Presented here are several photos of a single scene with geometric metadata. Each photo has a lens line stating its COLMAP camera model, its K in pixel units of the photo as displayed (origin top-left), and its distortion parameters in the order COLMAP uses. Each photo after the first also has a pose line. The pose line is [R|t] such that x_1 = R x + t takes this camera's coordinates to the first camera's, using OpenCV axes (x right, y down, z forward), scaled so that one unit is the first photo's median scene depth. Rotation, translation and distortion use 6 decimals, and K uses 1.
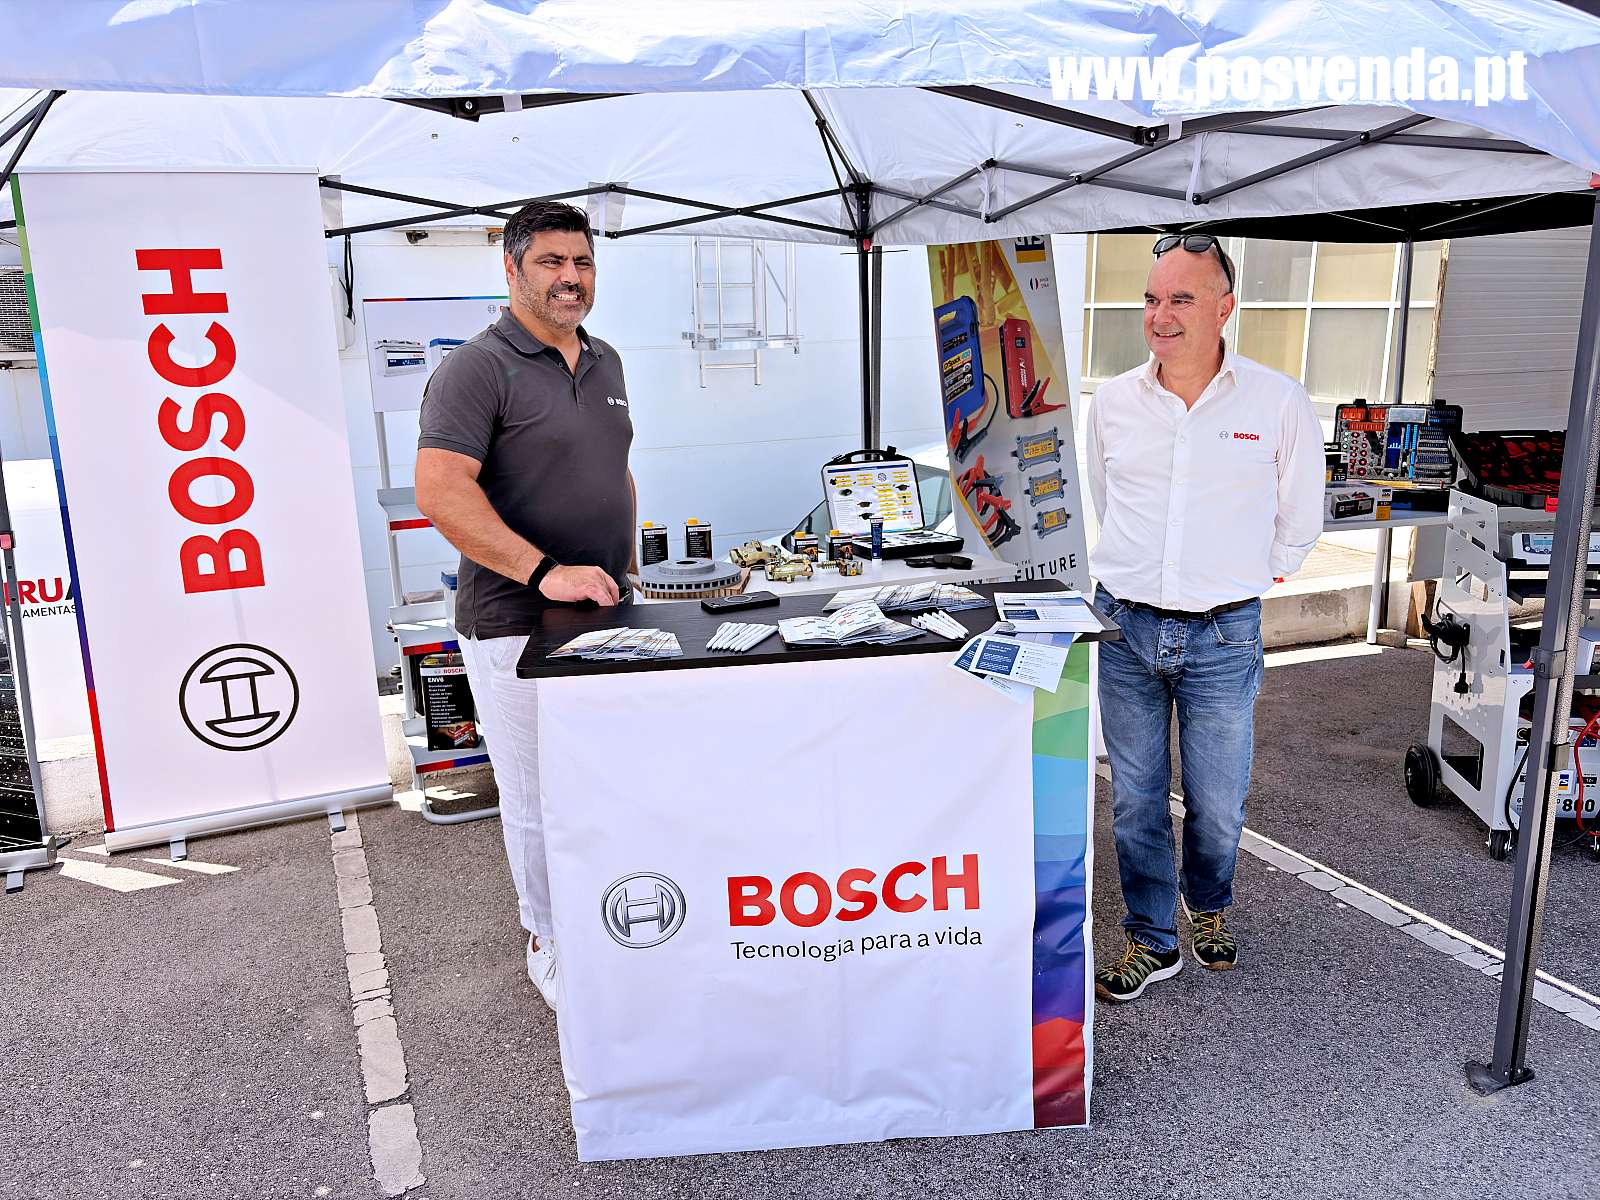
lens RADIAL K [[1197.9, 0, 800.6], [0, 1197.9, 523.8], [0, 0, 1]] dist [0.008222, 0.000328]
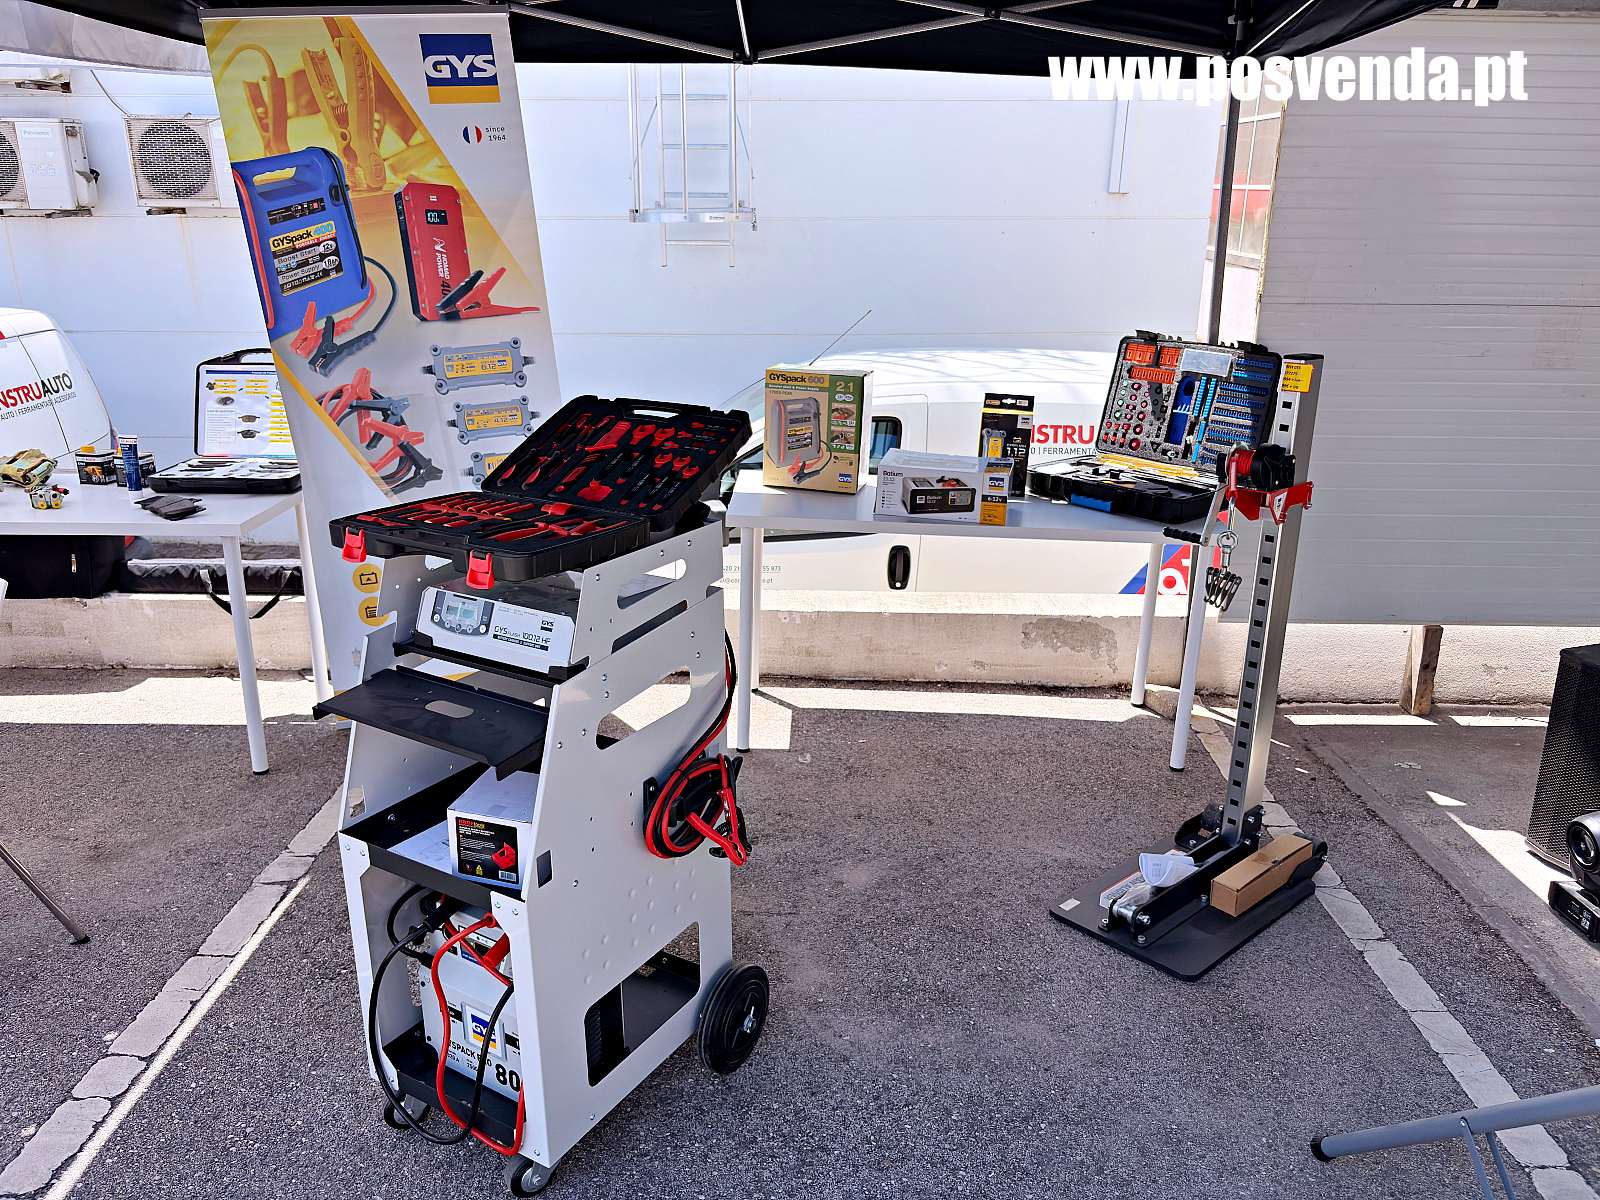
lens RADIAL K [[1199.0, 0, 801.0], [0, 1199.0, 498.8], [0, 0, 1]] dist [0.011641, 0.004063]
pose [[0.916411, 0.125847, -0.379938, 0.681519], [-0.095202, 0.990575, 0.098481, -0.074952], [0.388750, -0.054078, 0.919755, 0.411451]]
